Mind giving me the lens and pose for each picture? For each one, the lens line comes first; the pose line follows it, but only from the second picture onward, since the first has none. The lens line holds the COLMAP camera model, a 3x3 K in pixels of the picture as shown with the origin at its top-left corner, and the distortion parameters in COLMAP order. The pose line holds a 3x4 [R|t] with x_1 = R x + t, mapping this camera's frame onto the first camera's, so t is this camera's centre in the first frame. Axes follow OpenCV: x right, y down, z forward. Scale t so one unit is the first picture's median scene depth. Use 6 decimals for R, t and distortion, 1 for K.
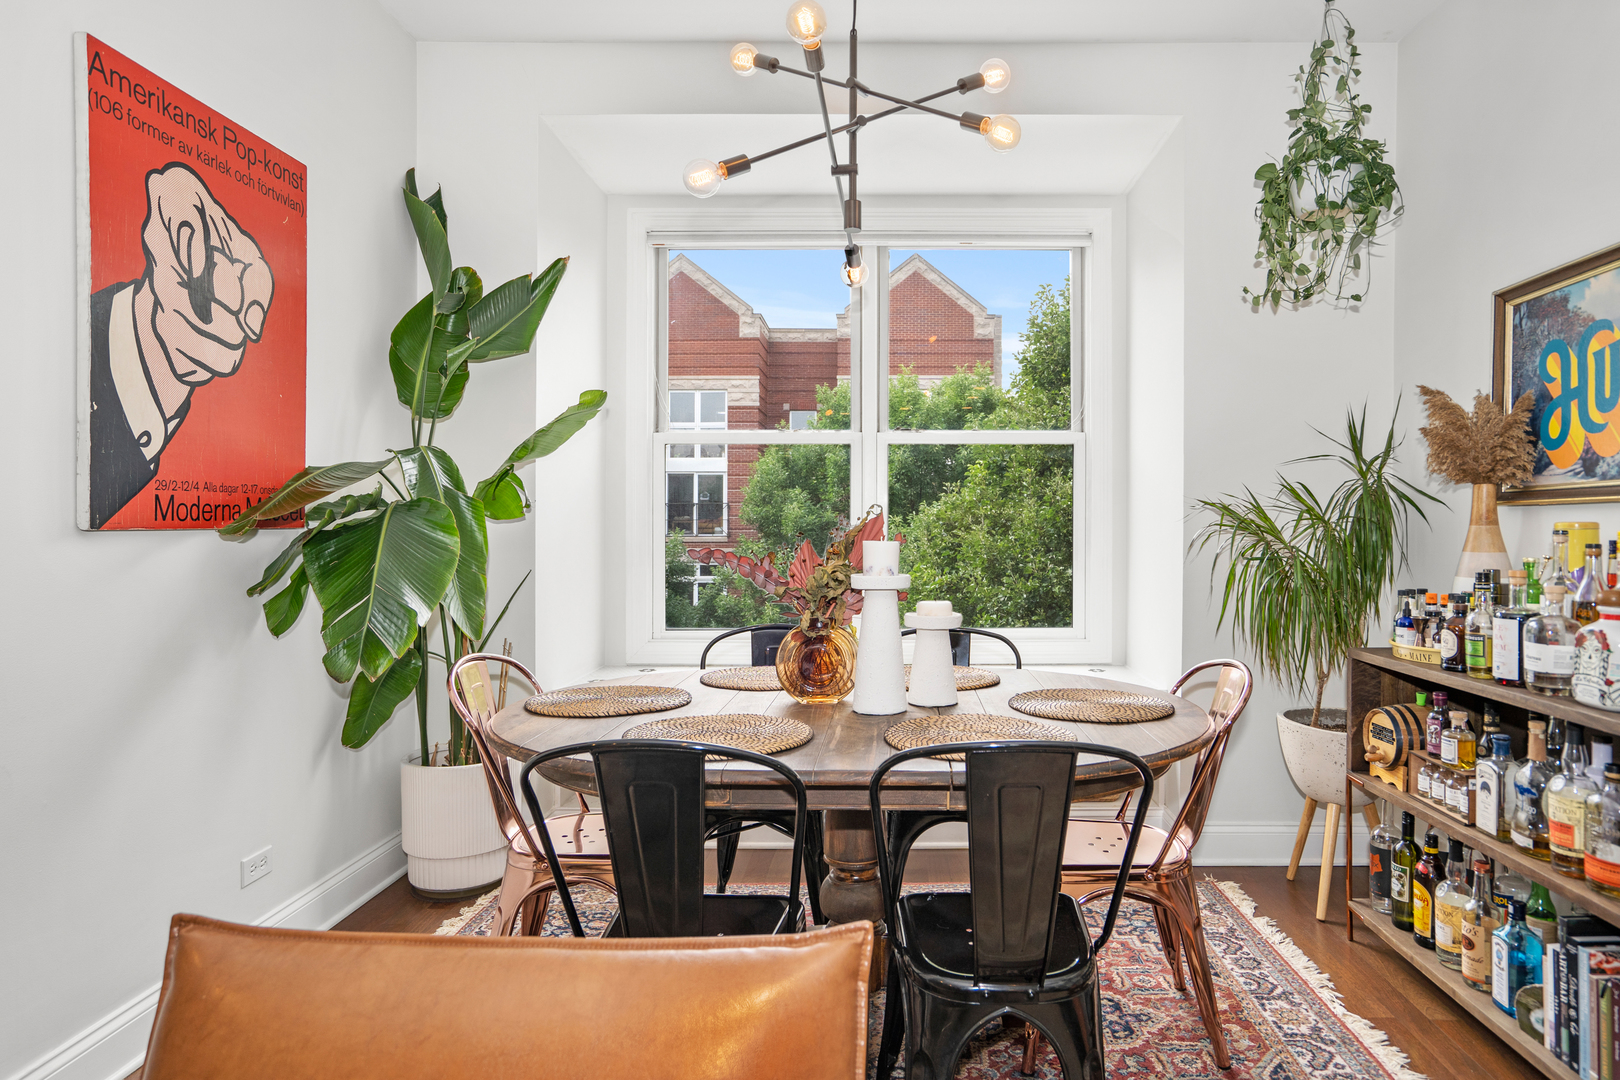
lens RADIAL K [[913.5, 0, 887.5], [0, 913.5, 533.1], [0, 0, 1]] dist [-0.002874, -0.000726]
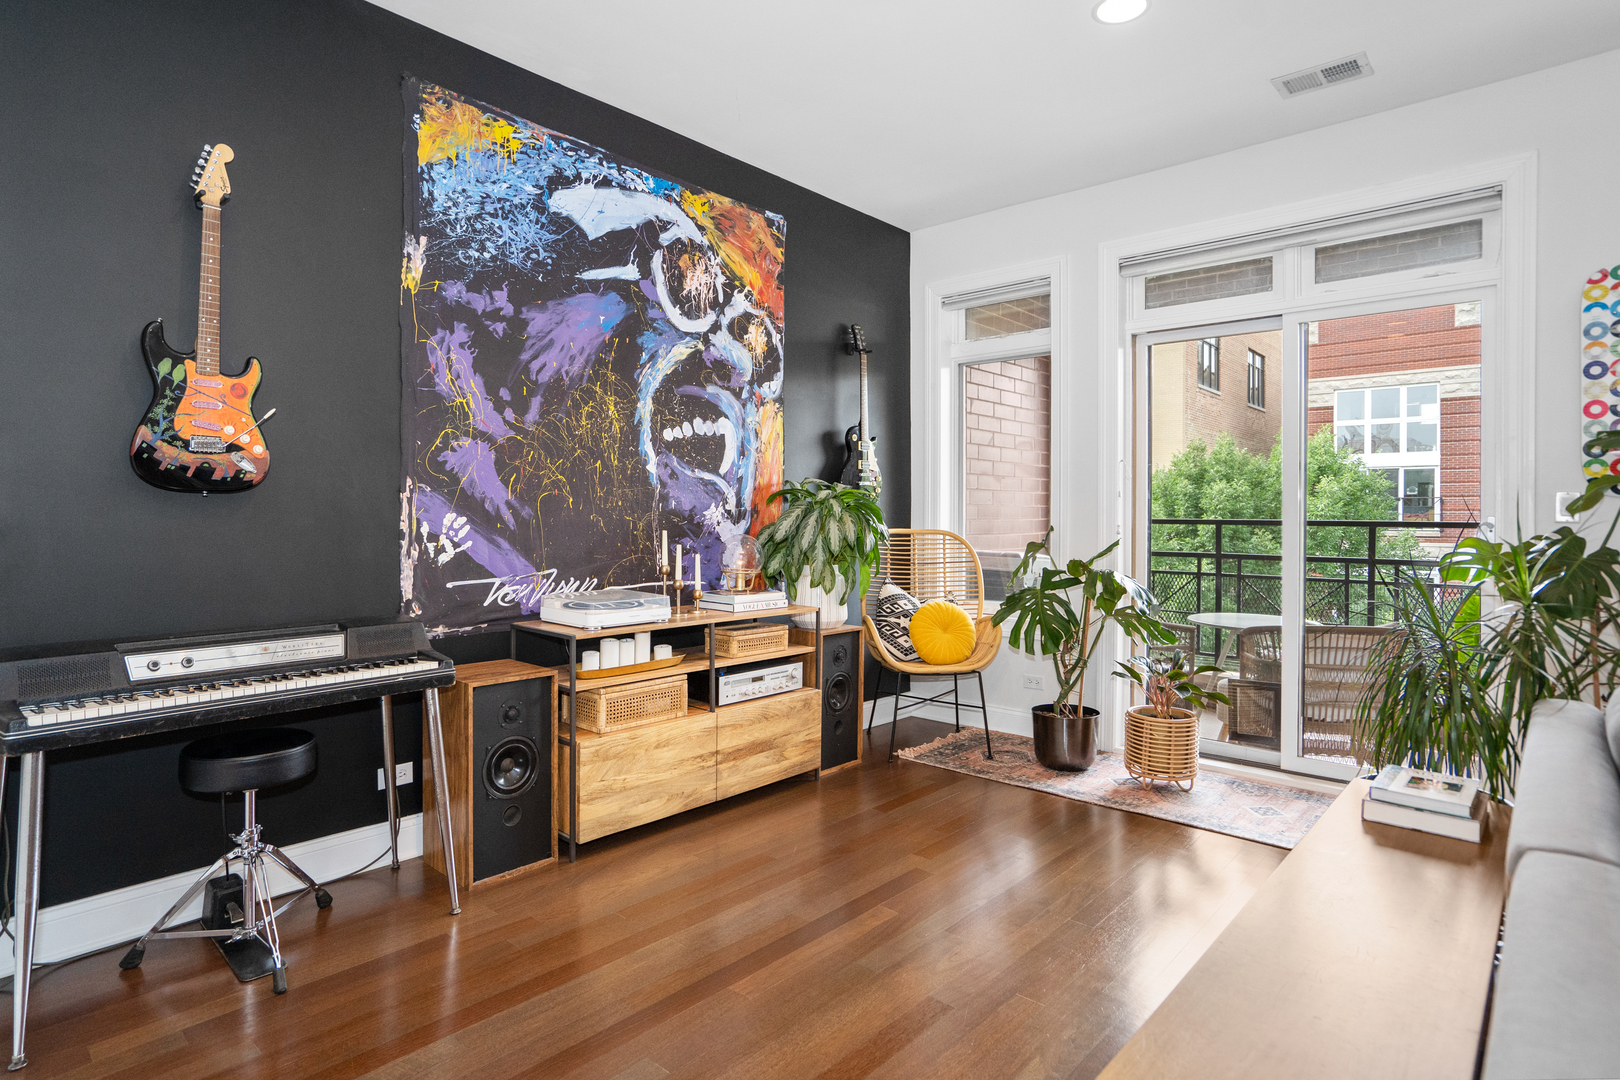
lens RADIAL K [[857.5, 0, 804.0], [0, 857.5, 519.5], [0, 0, 1]] dist [-0.057468, 0.032825]
pose [[0.743717, 0.008041, -0.668446, -0.768683], [-0.013484, 0.999905, -0.002974, 0.015455], [0.668359, 0.011225, 0.743754, -1.105238]]
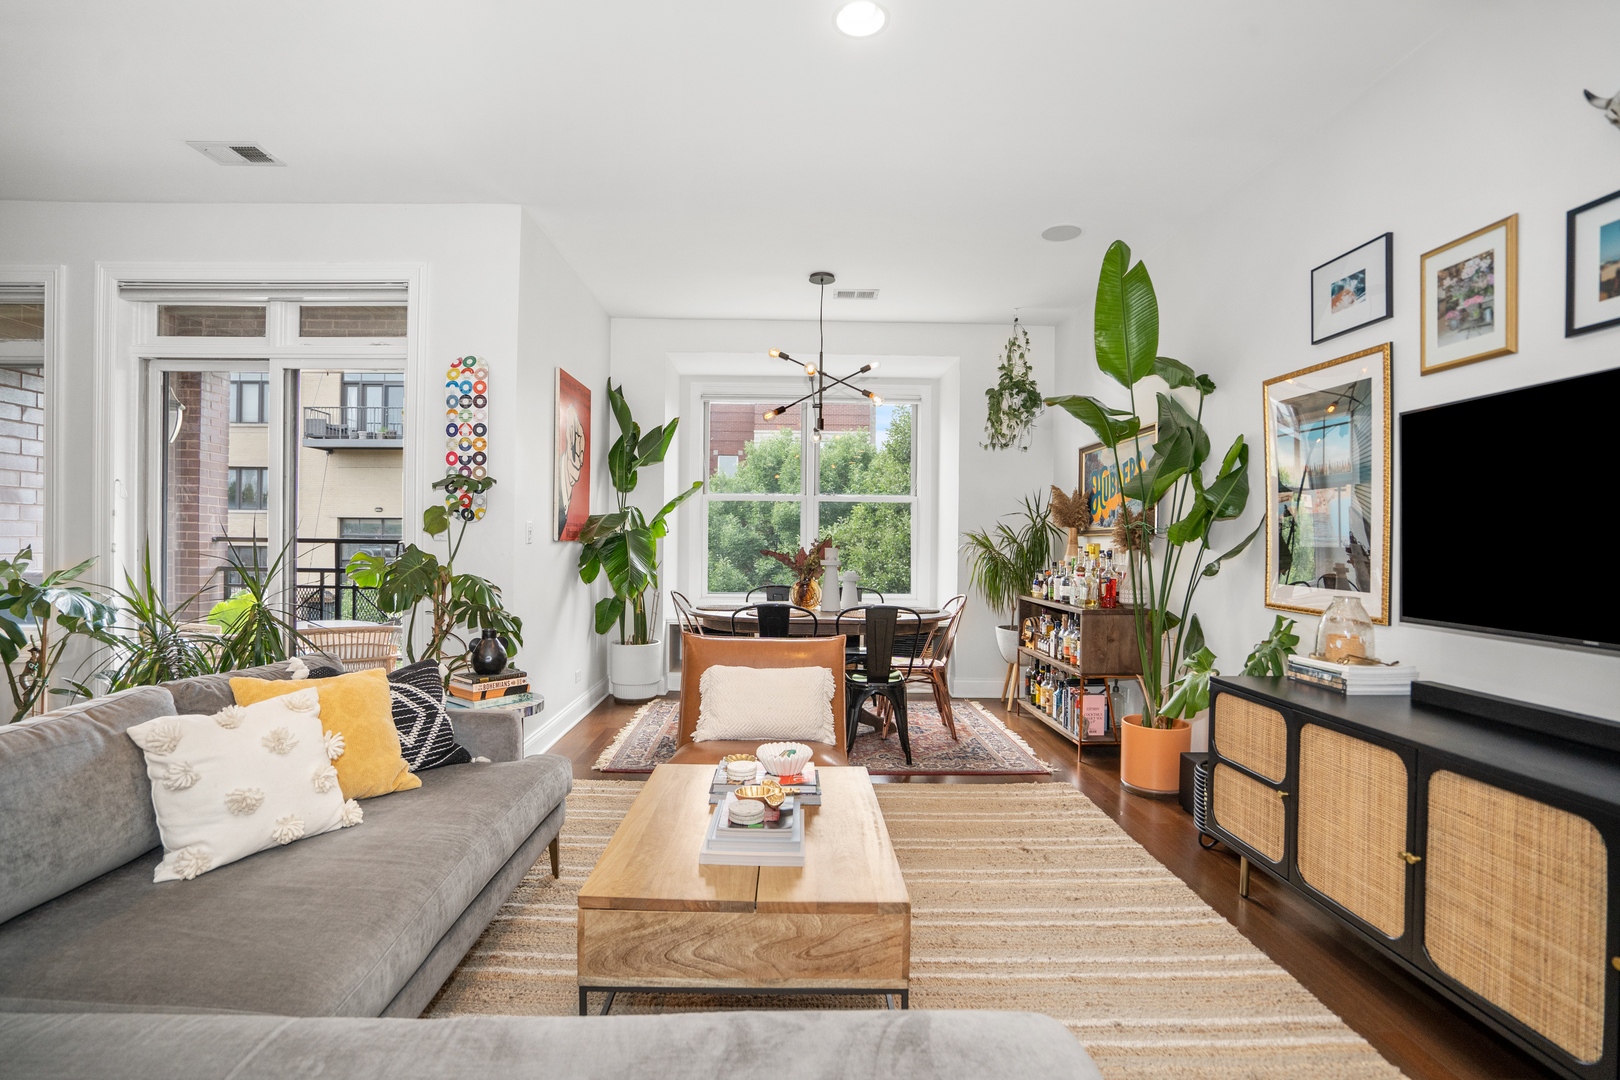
lens RADIAL K [[750.4, 0, 796.8], [0, 750.4, 543.9], [0, 0, 1]] dist [-0.051039, 0.017999]
pose [[0.999721, 0.010019, 0.021391, -0.122024], [-0.009876, 0.999928, -0.006772, 0.010712], [-0.021457, 0.006558, 0.999748, -0.944133]]
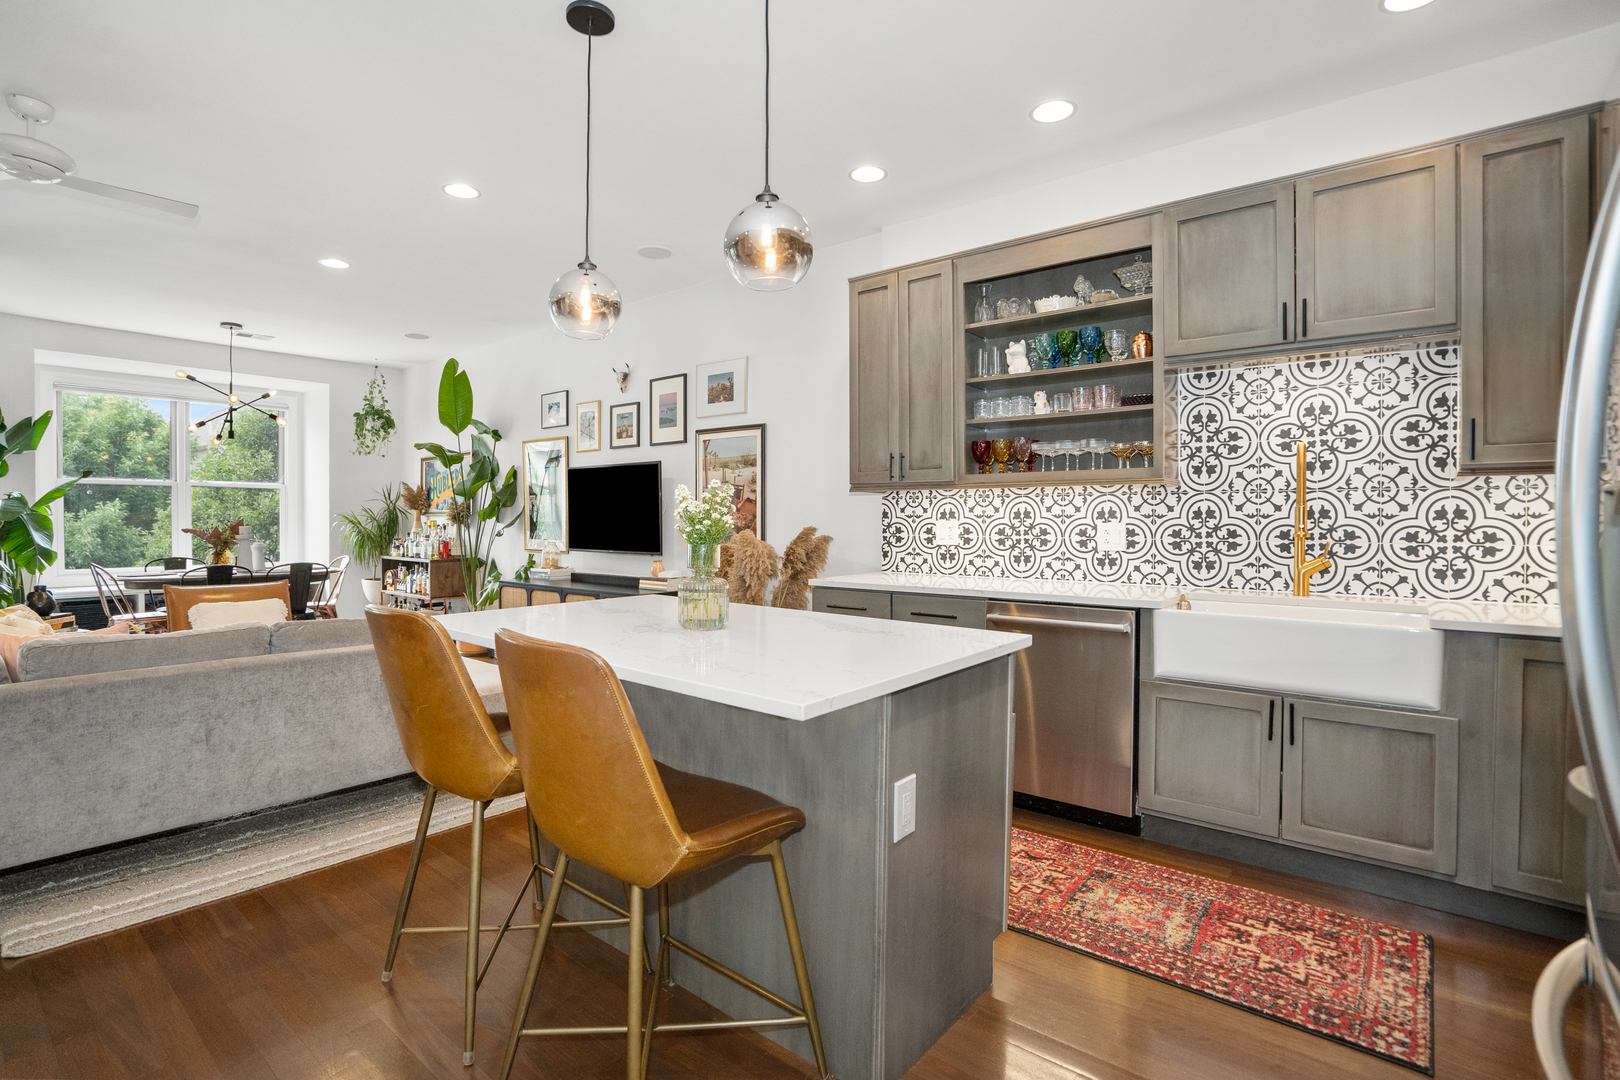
lens RADIAL K [[762.5, 0, 788.7], [0, 762.5, 529.7], [0, 0, 1]] dist [-0.056381, 0.019120]
pose [[0.638771, -0.010123, 0.769330, -0.719963], [0.008272, 0.999946, 0.006289, 0.019229], [-0.769353, 0.002347, 0.638820, -2.059606]]
